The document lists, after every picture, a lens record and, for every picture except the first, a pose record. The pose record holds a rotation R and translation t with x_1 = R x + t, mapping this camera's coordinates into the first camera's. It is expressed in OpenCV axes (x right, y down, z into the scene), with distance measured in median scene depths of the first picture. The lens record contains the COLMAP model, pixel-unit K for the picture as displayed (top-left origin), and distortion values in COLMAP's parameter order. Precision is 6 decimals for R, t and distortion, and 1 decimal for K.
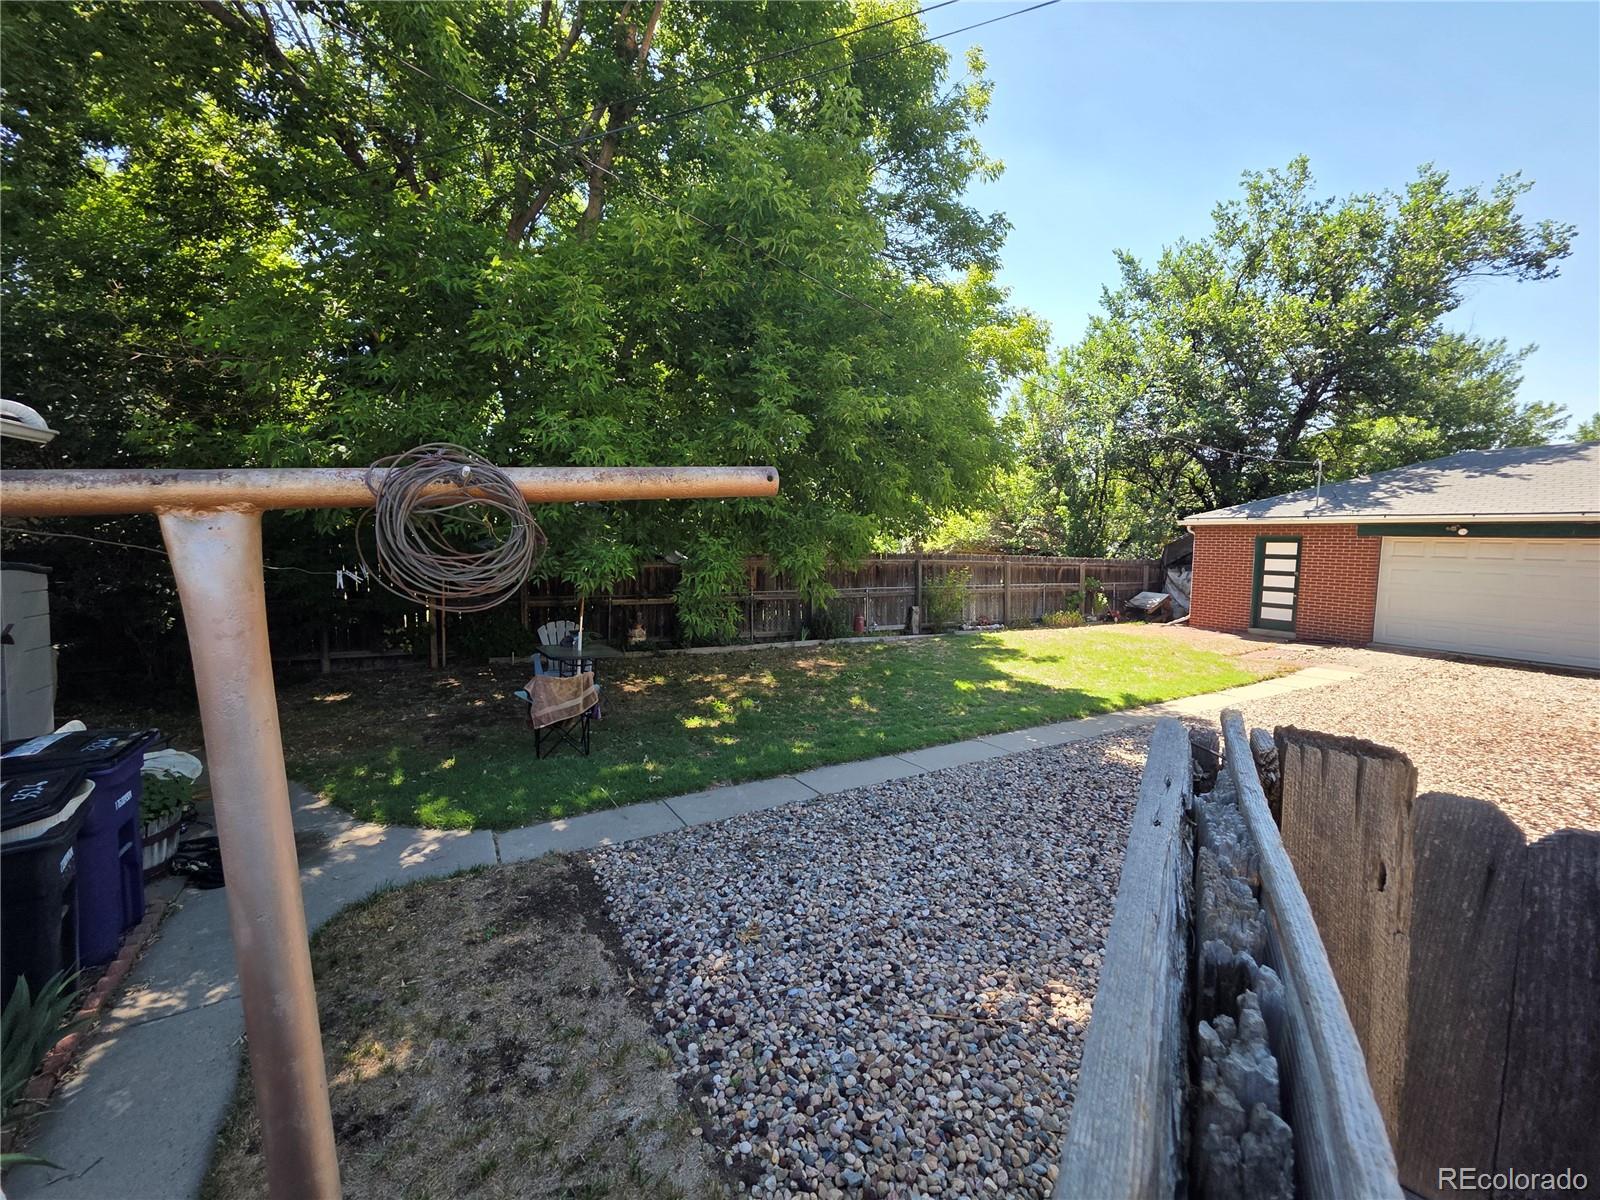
lens RADIAL K [[637.5, 0, 800.1], [0, 637.5, 593.5], [0, 0, 1]] dist [0.000769, 0.000326]
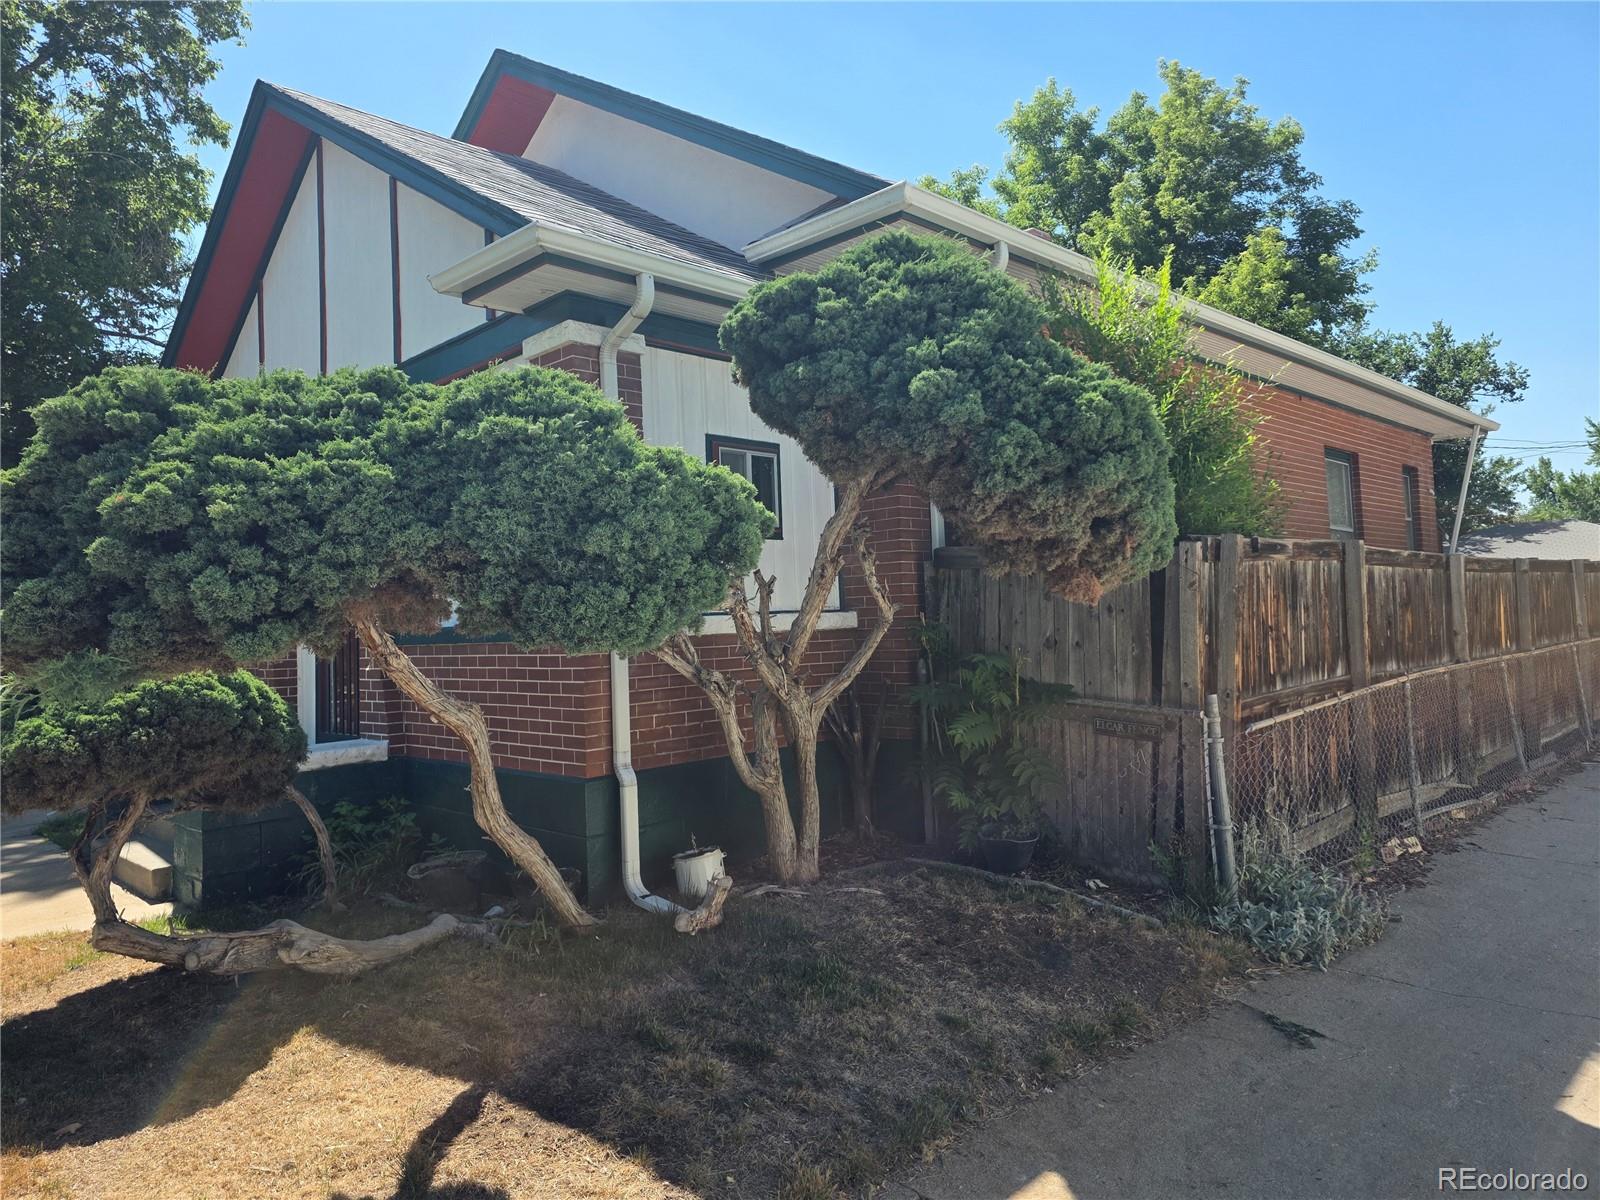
lens RADIAL K [[1051.5, 0, 795.5], [0, 1051.5, 611.9], [0, 0, 1]] dist [0.004625, 0.001714]
pose [[0.962800, -0.046421, 0.266197, -2.267940], [0.075962, 0.991903, -0.101772, 0.207731], [-0.259317, 0.118207, 0.958531, -1.726650]]
